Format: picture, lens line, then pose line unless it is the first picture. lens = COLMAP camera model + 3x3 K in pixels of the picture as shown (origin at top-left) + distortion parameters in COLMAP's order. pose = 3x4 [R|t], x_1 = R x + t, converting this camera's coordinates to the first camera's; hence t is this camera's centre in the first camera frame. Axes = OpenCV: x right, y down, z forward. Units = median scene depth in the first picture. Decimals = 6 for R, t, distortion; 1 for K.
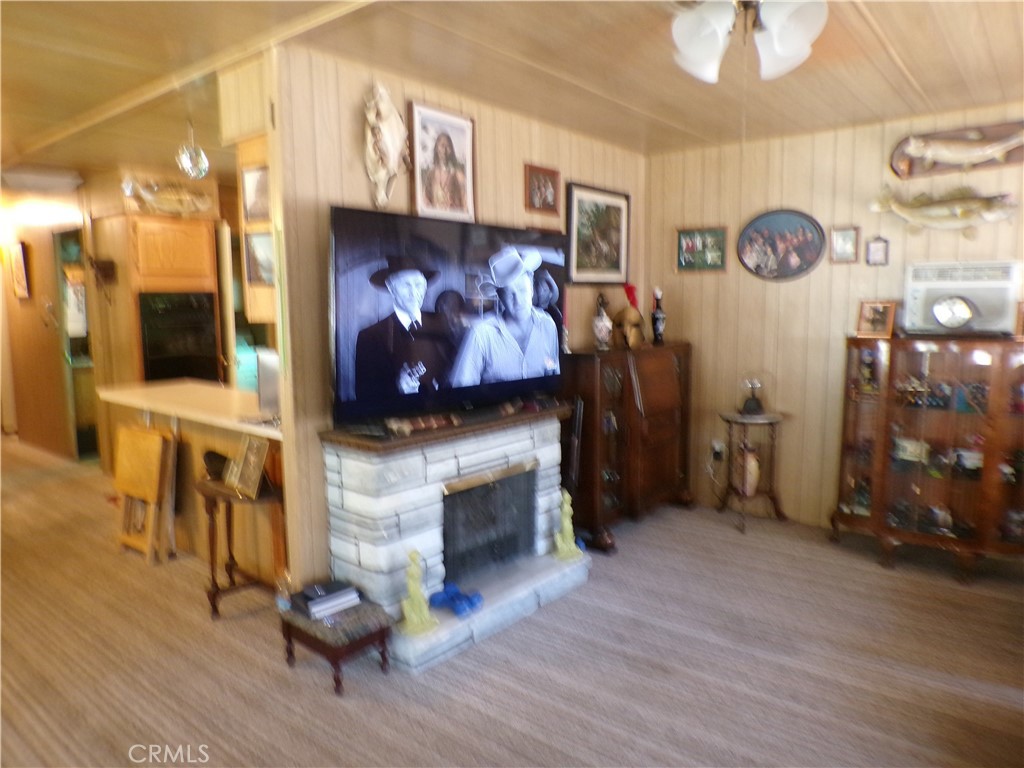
lens RADIAL K [[702.6, 0, 514.0], [0, 702.6, 387.7], [0, 0, 1]] dist [-0.040729, 0.027990]
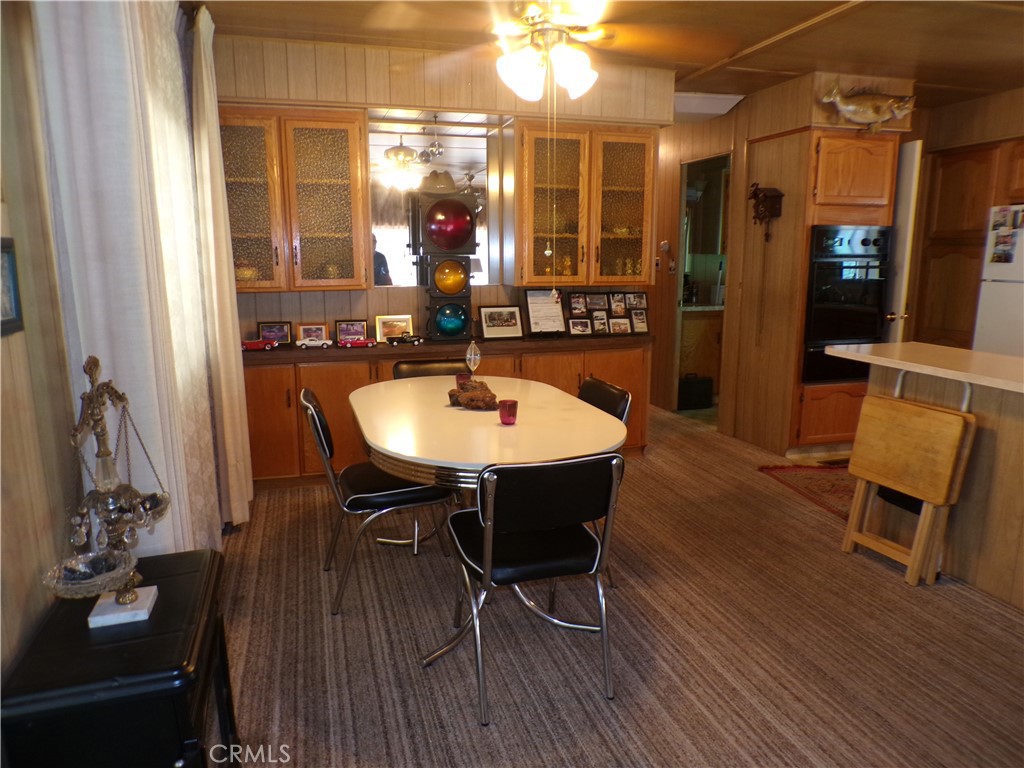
lens RADIAL K [[702.6, 0, 514.0], [0, 702.6, 387.7], [0, 0, 1]] dist [-0.040729, 0.027990]
pose [[0.828456, 0.114106, -0.548307, -0.300607], [-0.080252, 0.993108, 0.085416, 0.009758], [0.554275, -0.026761, 0.831904, 0.094243]]
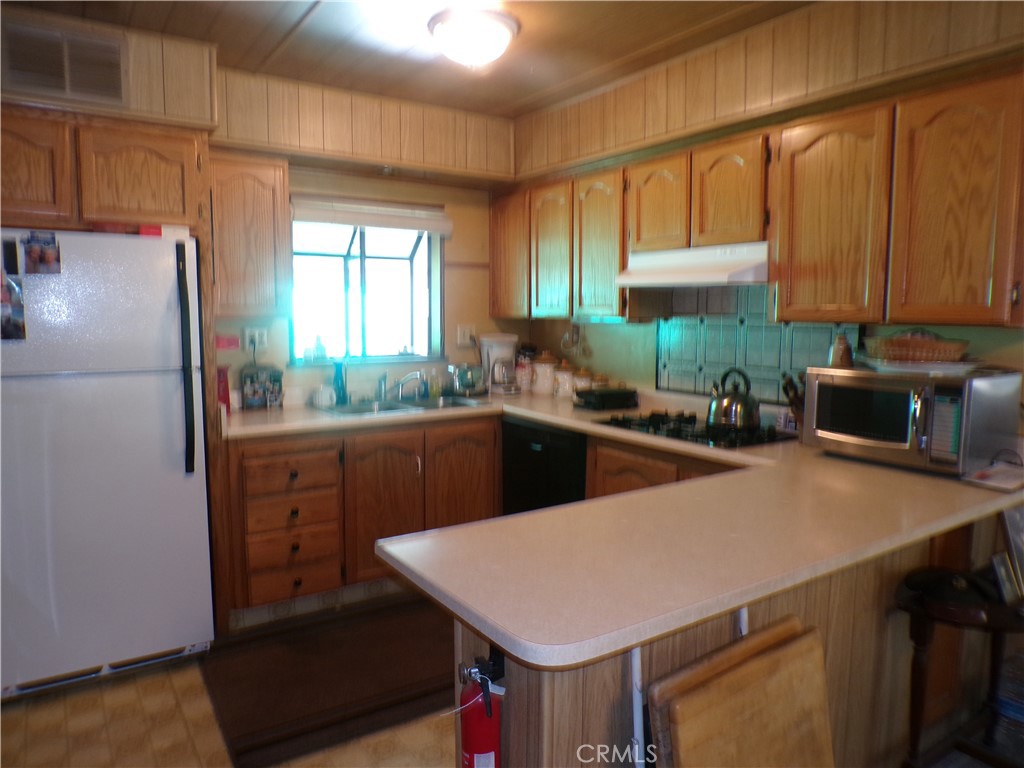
lens RADIAL K [[702.6, 0, 514.0], [0, 702.6, 387.7], [0, 0, 1]] dist [-0.040729, 0.027990]
pose [[0.298805, -0.092125, 0.949857, -0.560037], [0.120421, 0.991013, 0.058235, -0.063548], [-0.946686, 0.096982, 0.307213, 0.621615]]
